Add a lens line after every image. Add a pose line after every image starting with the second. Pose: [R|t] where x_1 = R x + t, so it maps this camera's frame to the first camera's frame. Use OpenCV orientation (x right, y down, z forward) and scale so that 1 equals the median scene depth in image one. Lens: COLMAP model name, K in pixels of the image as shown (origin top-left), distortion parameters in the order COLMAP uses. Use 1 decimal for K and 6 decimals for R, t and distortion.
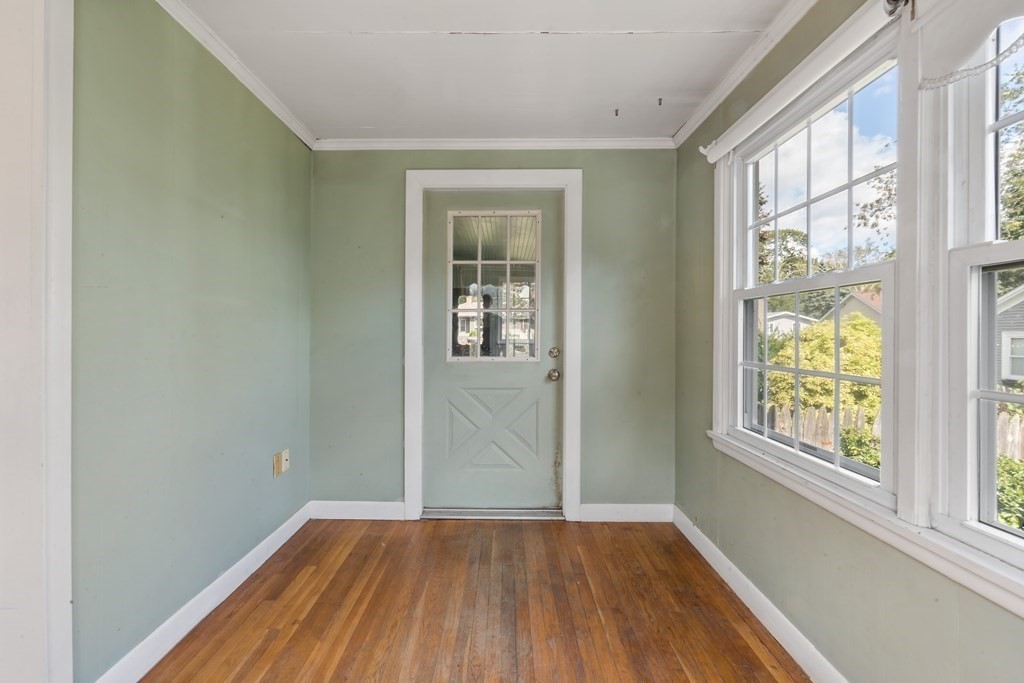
lens RADIAL K [[471.9, 0, 512.0], [0, 471.9, 341.5], [0, 0, 1]] dist [-0.000659, 0.000055]
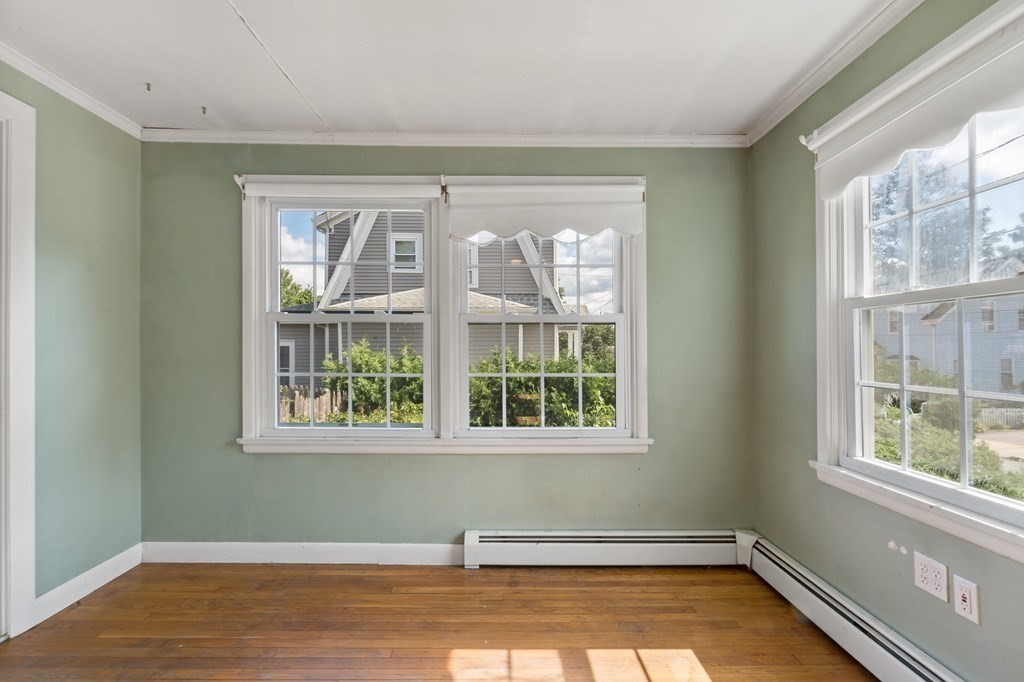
lens RADIAL K [[462.5, 0, 510.1], [0, 462.5, 345.9], [0, 0, 1]] dist [0.000907, 0.000224]
pose [[-0.024478, -0.000210, 0.999700, -0.661271], [0.011470, 0.999934, 0.000491, -0.016860], [-0.999635, 0.011479, -0.024474, 0.403624]]
